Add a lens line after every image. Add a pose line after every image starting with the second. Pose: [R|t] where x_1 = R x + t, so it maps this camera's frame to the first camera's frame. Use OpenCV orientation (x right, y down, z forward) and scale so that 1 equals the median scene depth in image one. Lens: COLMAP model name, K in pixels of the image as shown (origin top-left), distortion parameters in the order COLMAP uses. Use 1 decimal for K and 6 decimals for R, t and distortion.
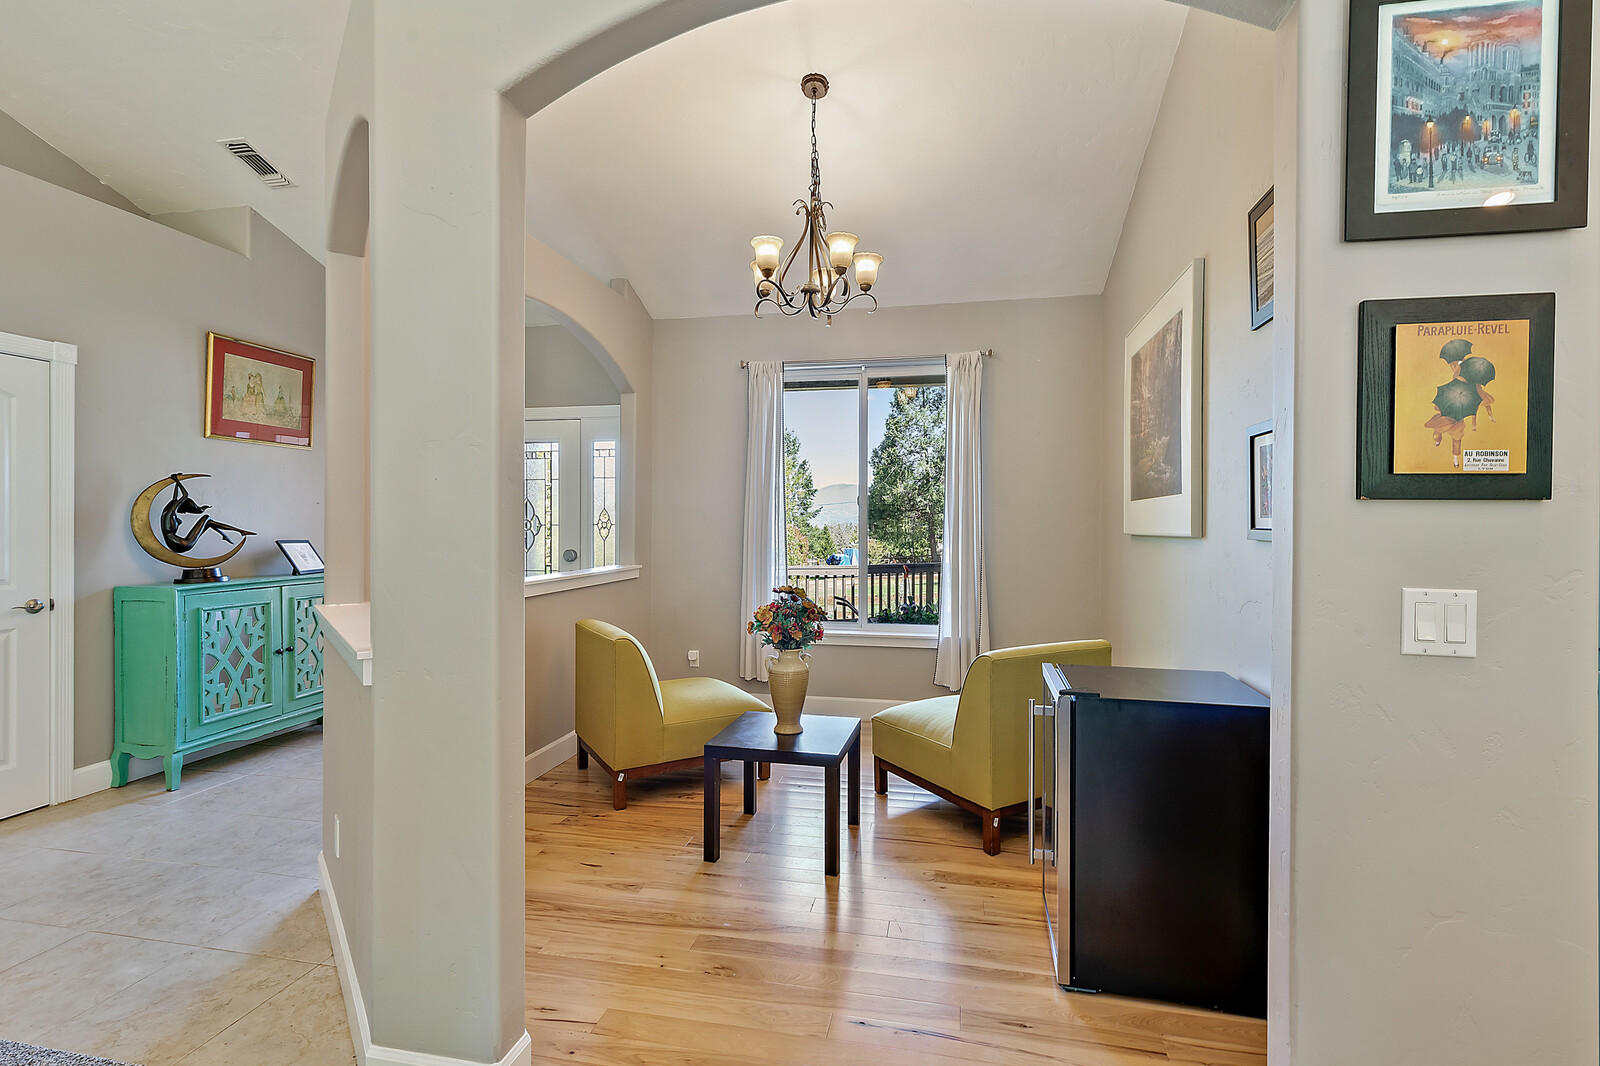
lens RADIAL K [[747.6, 0, 814.8], [0, 747.6, 522.3], [0, 0, 1]] dist [0.002939, 0.001252]
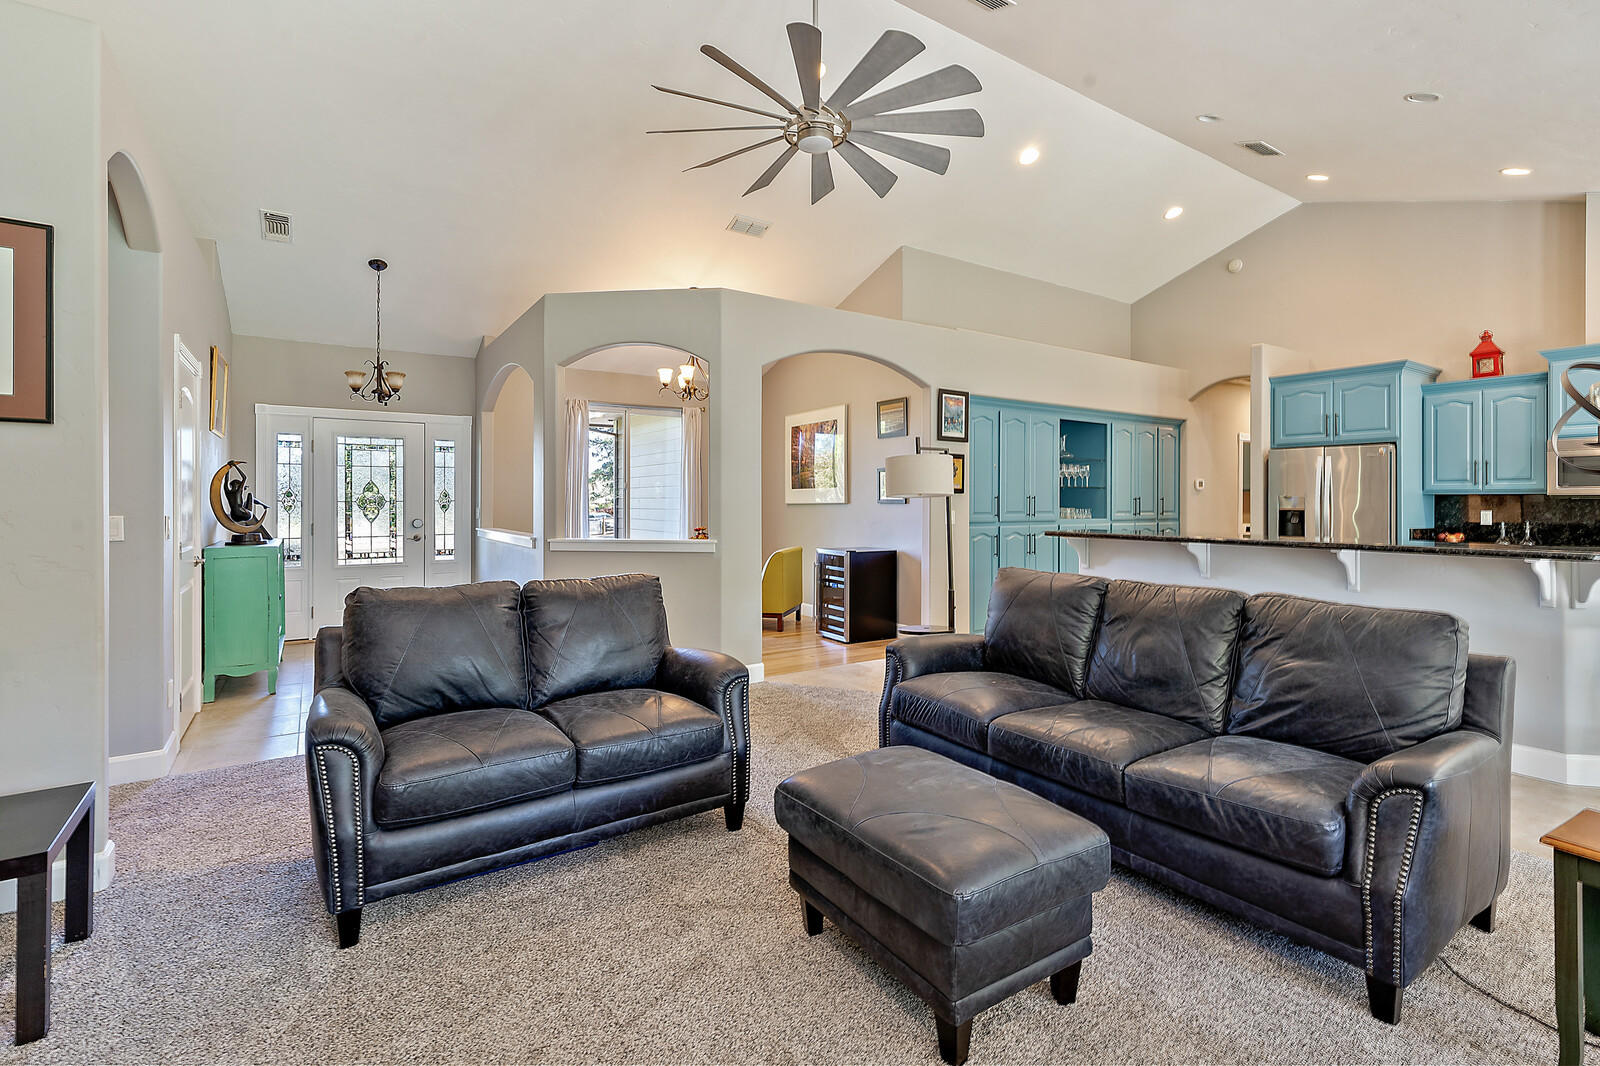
lens RADIAL K [[747.6, 0, 795.7], [0, 747.6, 500.3], [0, 0, 1]] dist [0.002939, 0.001252]
pose [[0.735690, 0.002600, 0.677314, -3.349648], [0.001323, 0.999985, -0.005275, 0.038820], [-0.677318, 0.004777, 0.735675, -1.999300]]
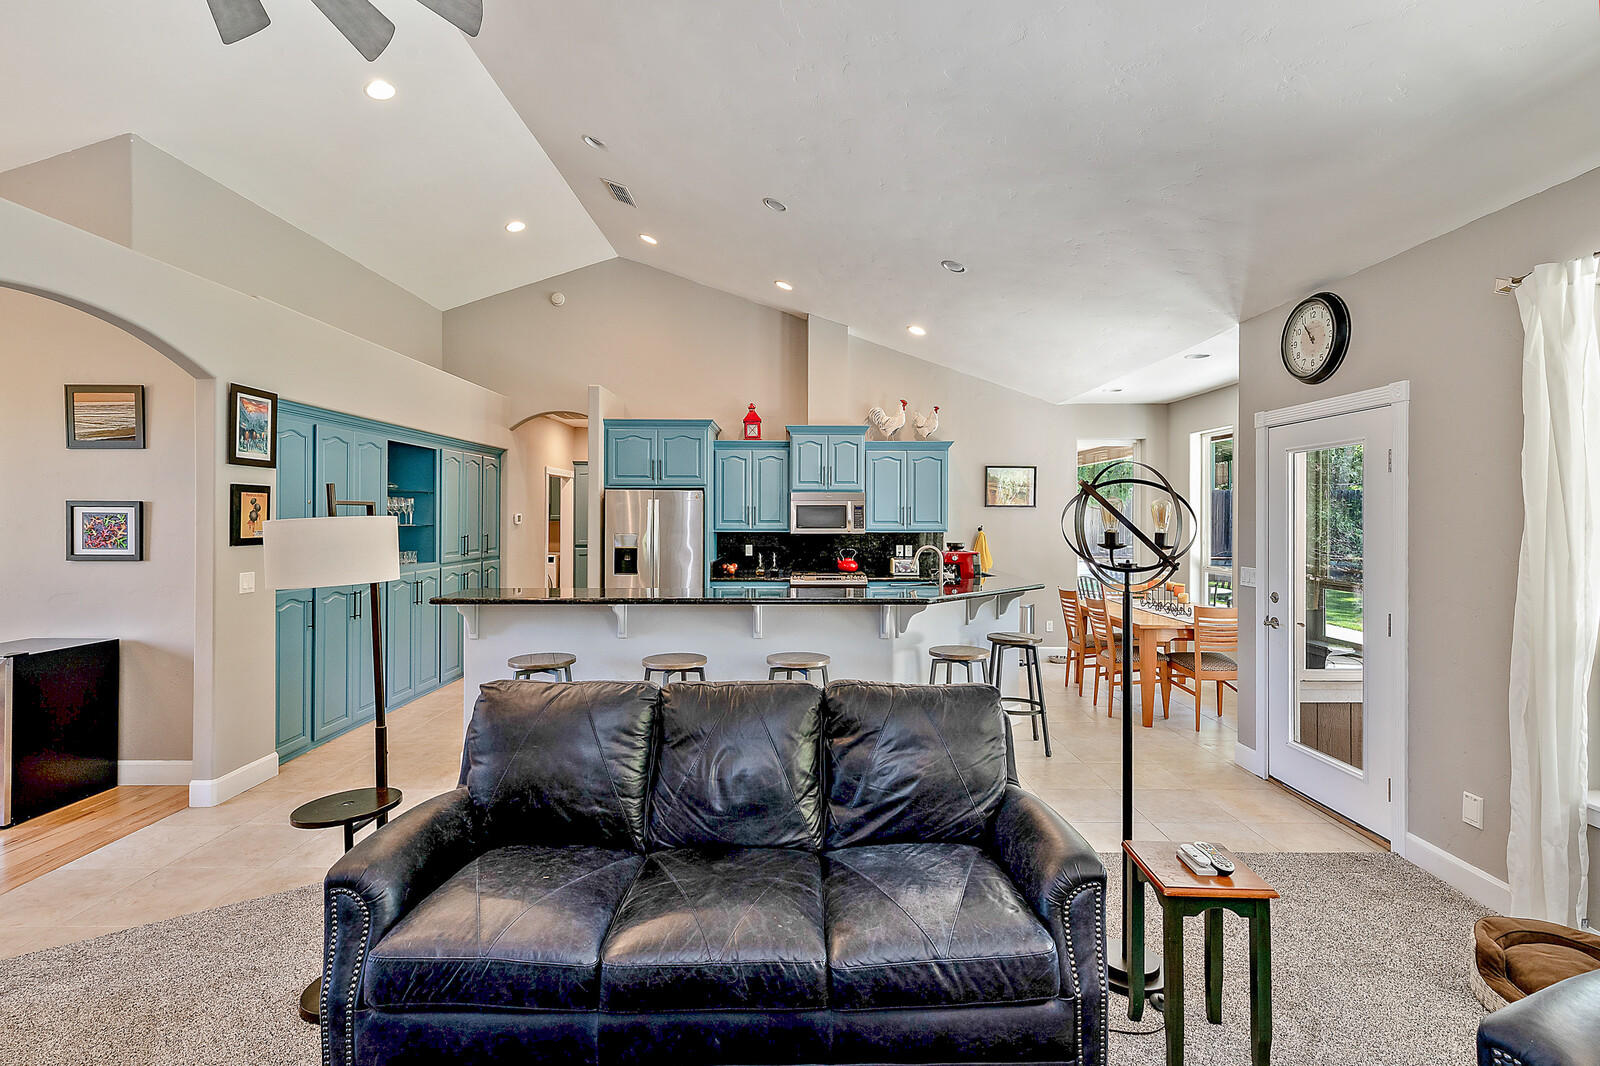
lens RADIAL K [[747.6, 0, 817.4], [0, 747.6, 511.5], [0, 0, 1]] dist [0.002939, 0.001252]
pose [[-0.181824, 0.003477, 0.983325, -2.885754], [0.000916, 0.999994, -0.003367, -0.168191], [-0.983331, 0.000289, -0.181826, -0.870177]]
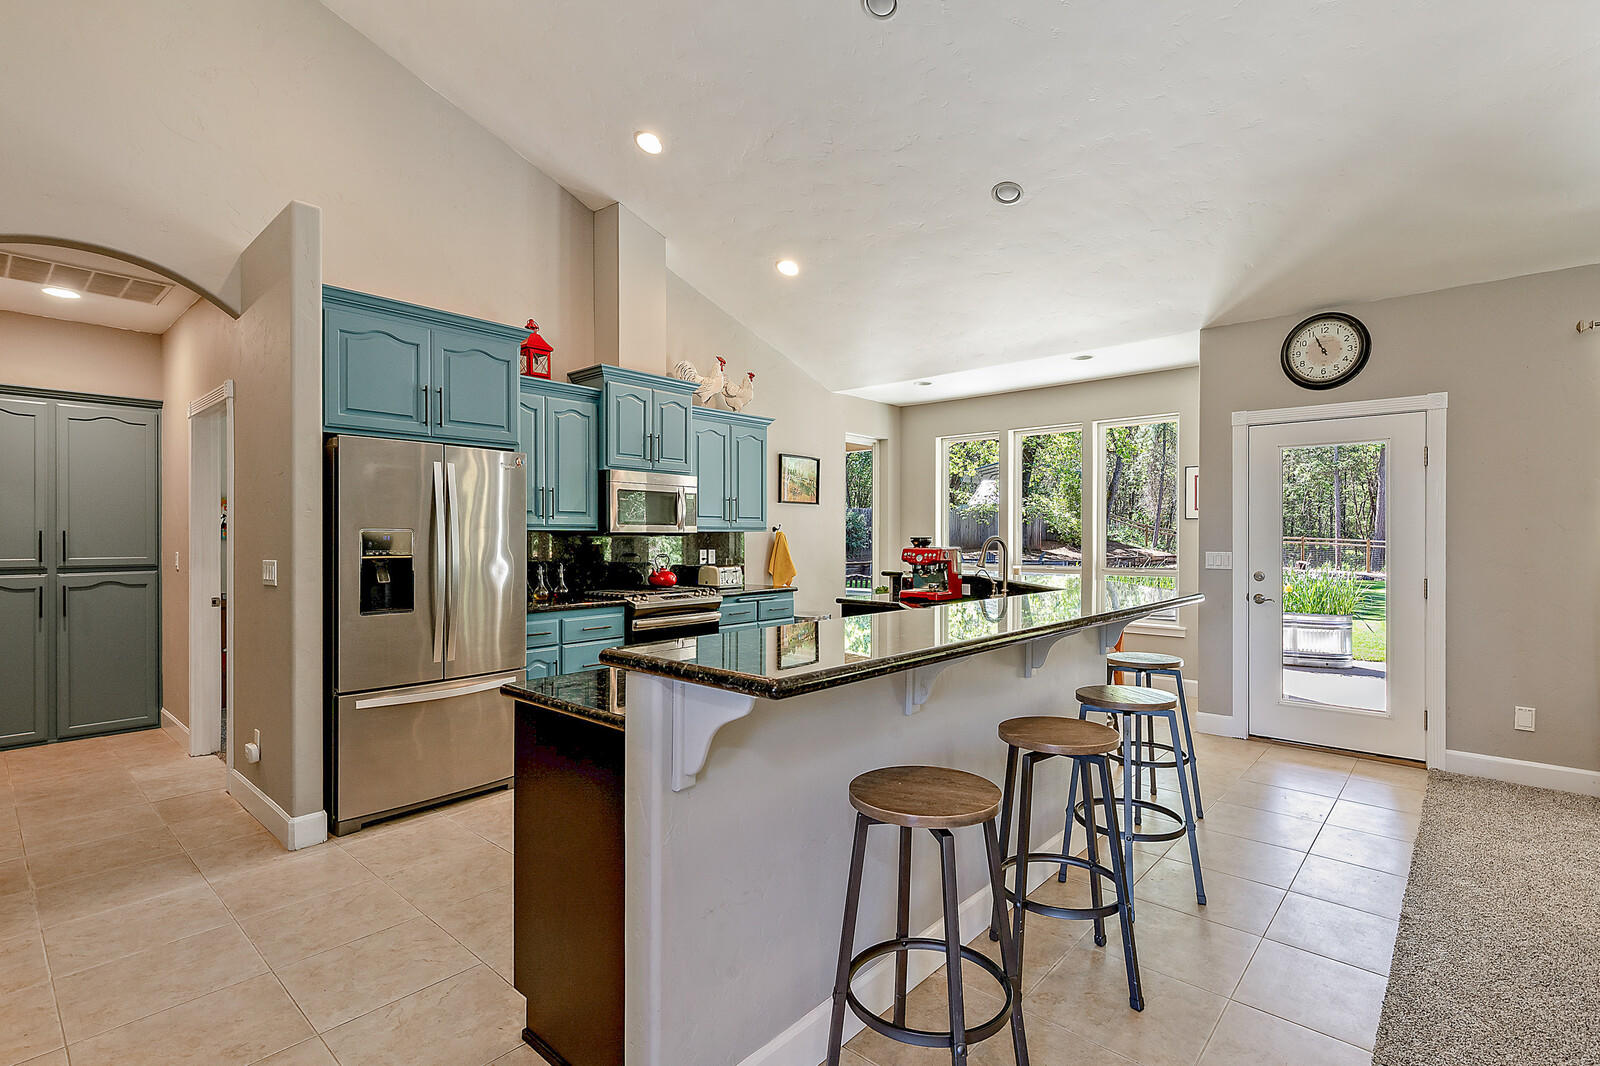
lens RADIAL K [[747.6, 0, 804.6], [0, 747.6, 542.1], [0, 0, 1]] dist [0.002939, 0.001252]
pose [[-0.849360, -0.006471, 0.527774, 0.108053], [0.000432, 0.999916, 0.012955, -0.011919], [-0.527814, 0.011231, -0.849286, 1.013087]]
